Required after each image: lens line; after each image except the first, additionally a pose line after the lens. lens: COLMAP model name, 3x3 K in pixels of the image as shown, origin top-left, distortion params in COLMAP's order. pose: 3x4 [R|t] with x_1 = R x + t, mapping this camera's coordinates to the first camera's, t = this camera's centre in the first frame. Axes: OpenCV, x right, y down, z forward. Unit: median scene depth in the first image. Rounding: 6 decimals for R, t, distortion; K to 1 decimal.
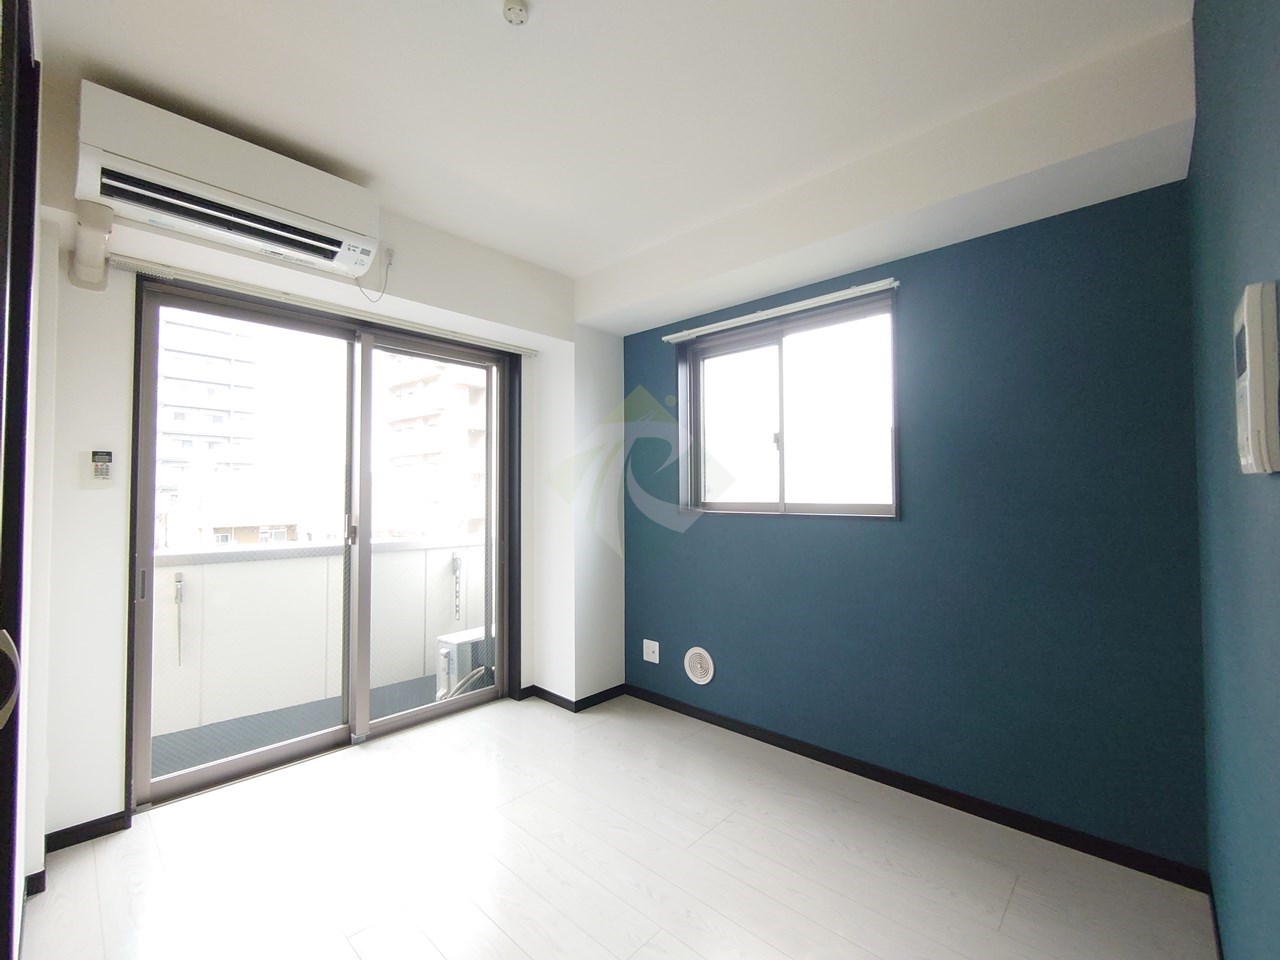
lens RADIAL K [[545.2, 0, 643.4], [0, 545.2, 479.4], [0, 0, 1]] dist [0.001295, -0.002946]
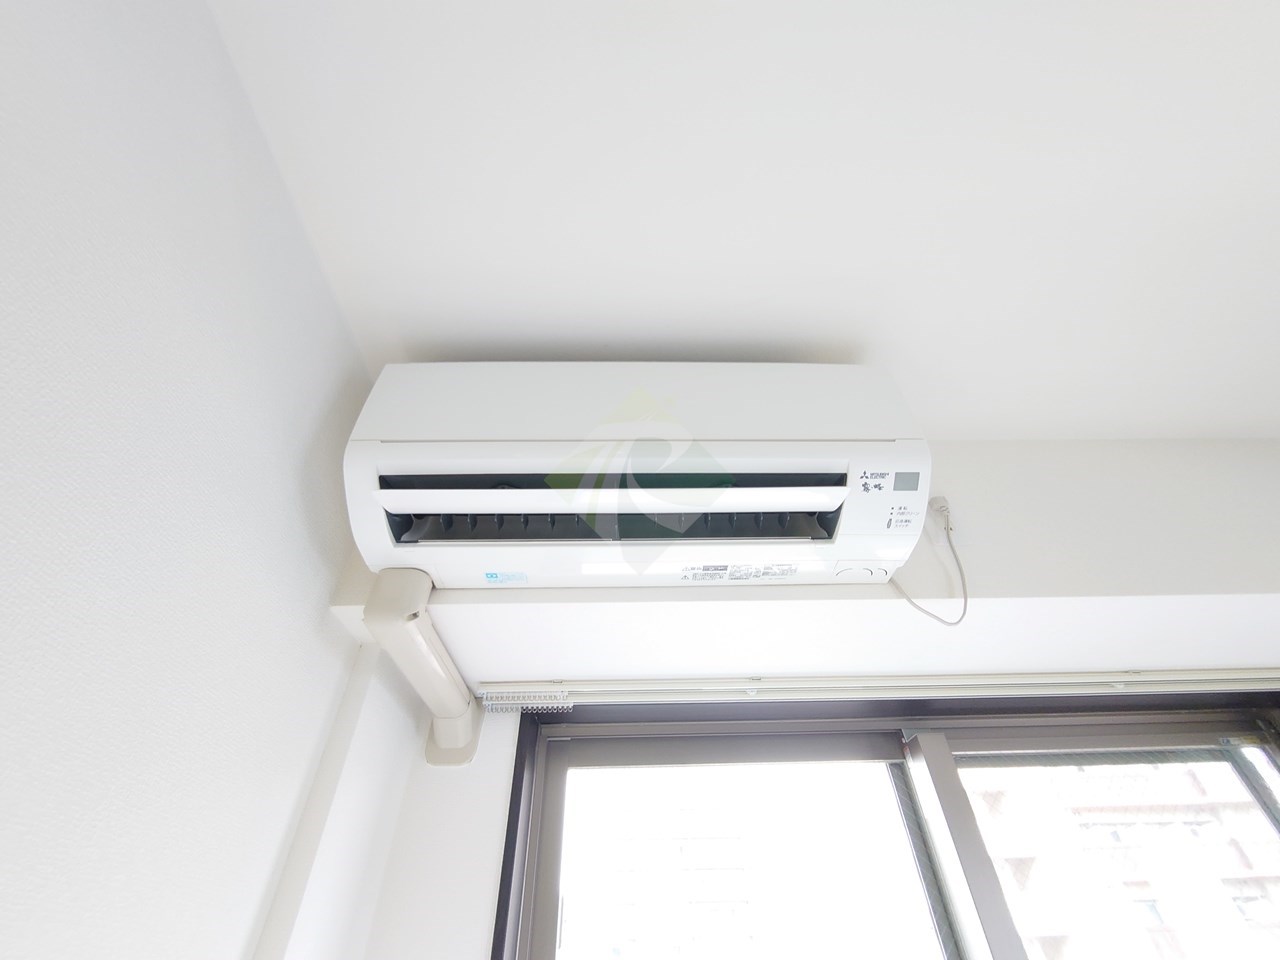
lens RADIAL K [[545.2, 0, 643.4], [0, 545.2, 479.4], [0, 0, 1]] dist [0.001295, -0.002946]
pose [[0.692028, -0.497332, -0.523219, -0.428342], [0.042064, 0.751360, -0.658550, -0.181619], [0.720644, 0.433726, 0.540883, 0.659270]]
